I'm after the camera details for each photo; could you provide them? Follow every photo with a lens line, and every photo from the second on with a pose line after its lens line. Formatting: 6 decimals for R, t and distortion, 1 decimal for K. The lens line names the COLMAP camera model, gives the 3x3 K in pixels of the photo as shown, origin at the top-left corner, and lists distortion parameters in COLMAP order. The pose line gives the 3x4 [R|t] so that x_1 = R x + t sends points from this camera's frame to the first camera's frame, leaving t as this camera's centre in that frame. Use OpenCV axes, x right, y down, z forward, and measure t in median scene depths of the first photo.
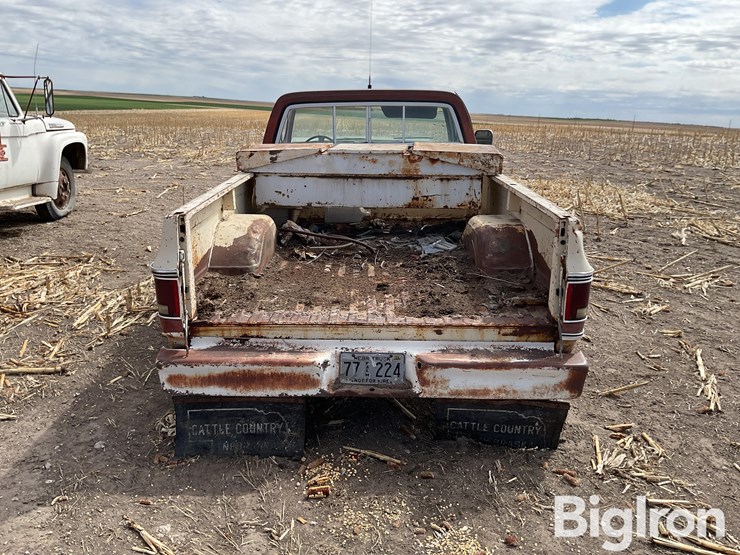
lens RADIAL K [[613.5, 0, 365.3], [0, 613.5, 276.7], [0, 0, 1]] dist [0.068545, -0.134641]
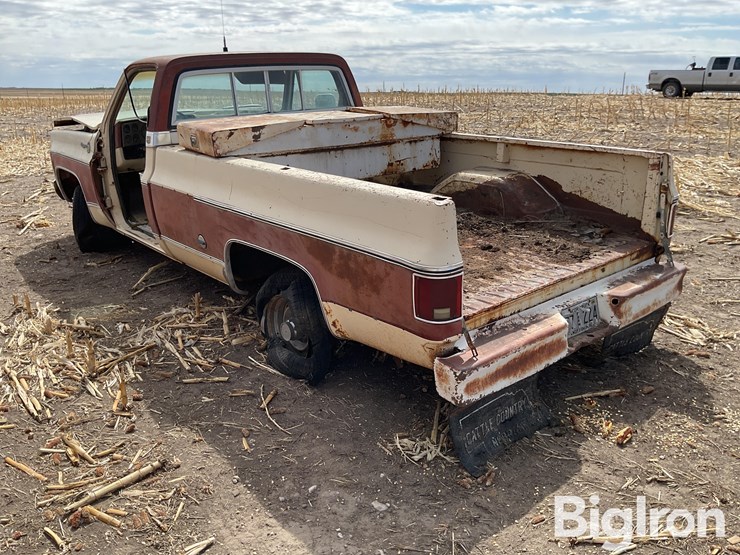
lens RADIAL K [[613.5, 0, 364.9], [0, 613.5, 279.4], [0, 0, 1]] dist [0.068545, -0.134641]
pose [[0.760041, -0.231343, 0.607304, -0.597087], [0.200432, 0.972383, 0.119573, -0.075679], [-0.618195, 0.030843, 0.785420, 0.265431]]
